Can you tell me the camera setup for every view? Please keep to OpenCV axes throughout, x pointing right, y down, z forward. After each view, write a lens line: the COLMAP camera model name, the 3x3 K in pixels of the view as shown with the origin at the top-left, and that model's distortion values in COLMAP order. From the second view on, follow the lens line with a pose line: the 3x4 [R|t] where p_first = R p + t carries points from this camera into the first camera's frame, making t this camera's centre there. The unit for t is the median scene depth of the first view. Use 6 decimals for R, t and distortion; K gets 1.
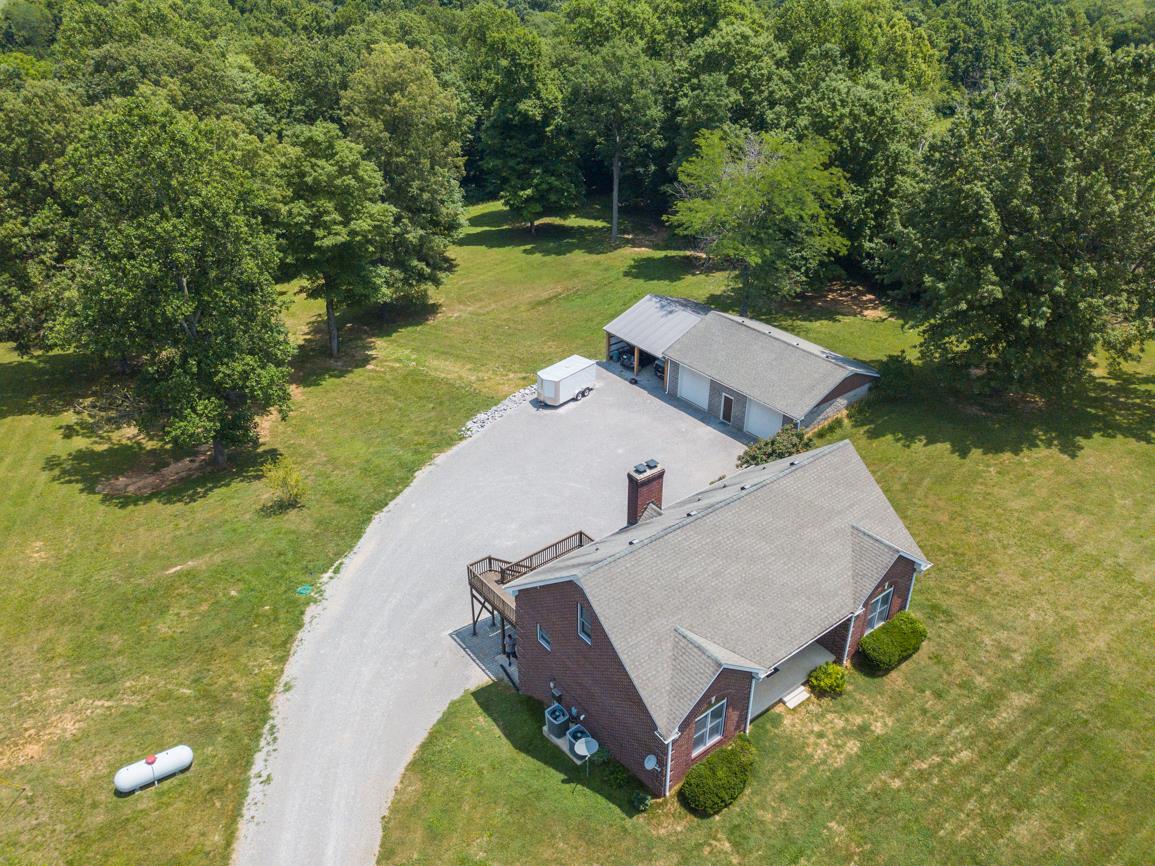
lens RADIAL K [[887.1, 0, 577.5], [0, 887.1, 433.0], [0, 0, 1]] dist [-0.010733, 0.016615]
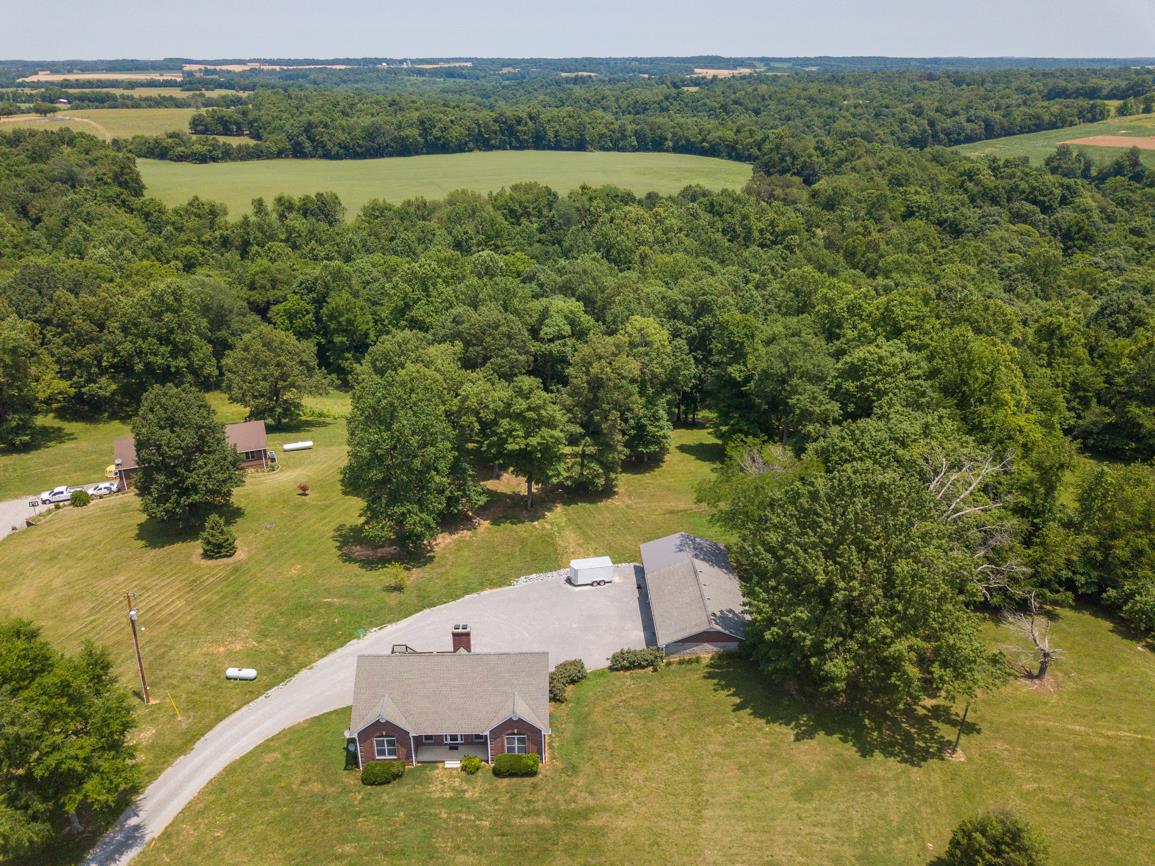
lens RADIAL K [[887.1, 0, 577.5], [0, 887.1, 433.0], [0, 0, 1]] dist [-0.010733, 0.016615]
pose [[0.805152, 0.231677, -0.545945, 0.769424], [-0.300720, 0.952910, -0.039122, -0.227156], [0.511173, 0.195676, 0.836907, -0.355884]]
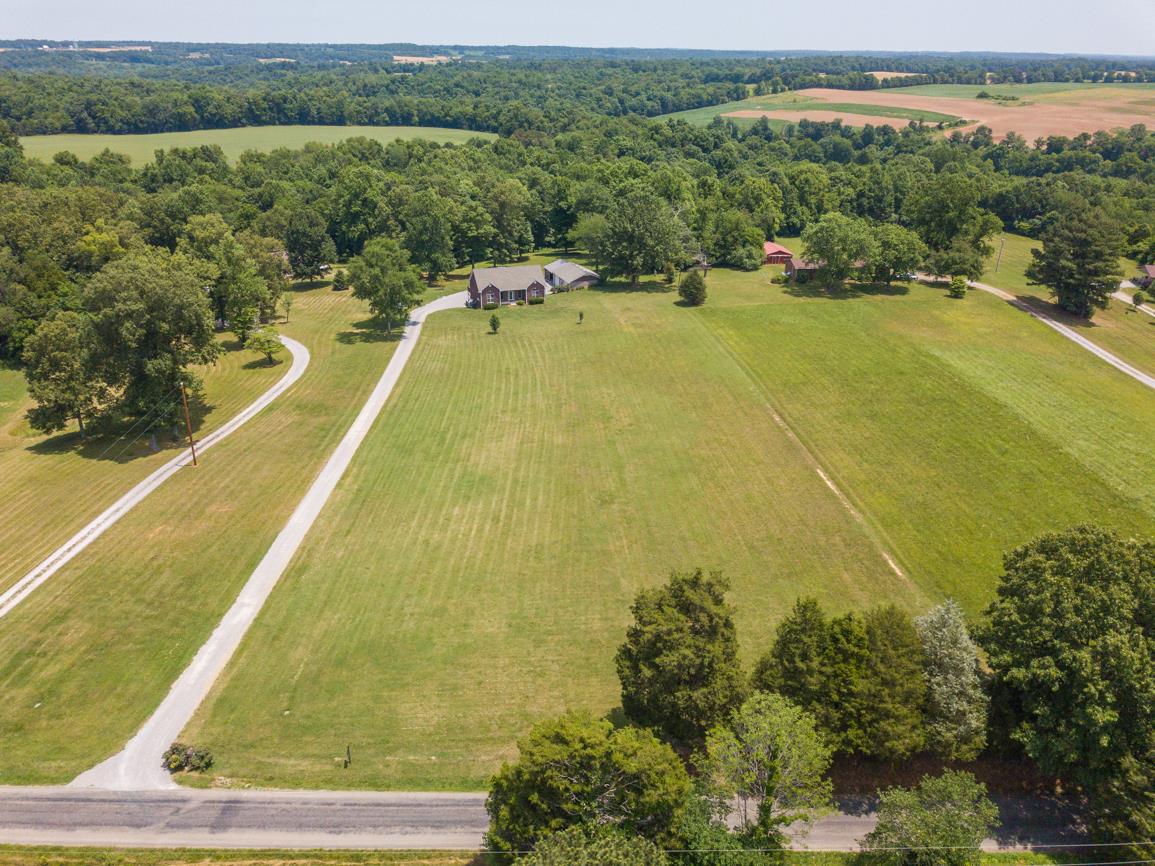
lens RADIAL K [[887.1, 0, 577.5], [0, 887.1, 433.0], [0, 0, 1]] dist [-0.010733, 0.016615]
pose [[0.951555, 0.134430, -0.276535, 1.251270], [-0.167332, 0.980924, -0.098937, 0.868943], [0.257960, 0.140417, 0.955897, -2.223943]]
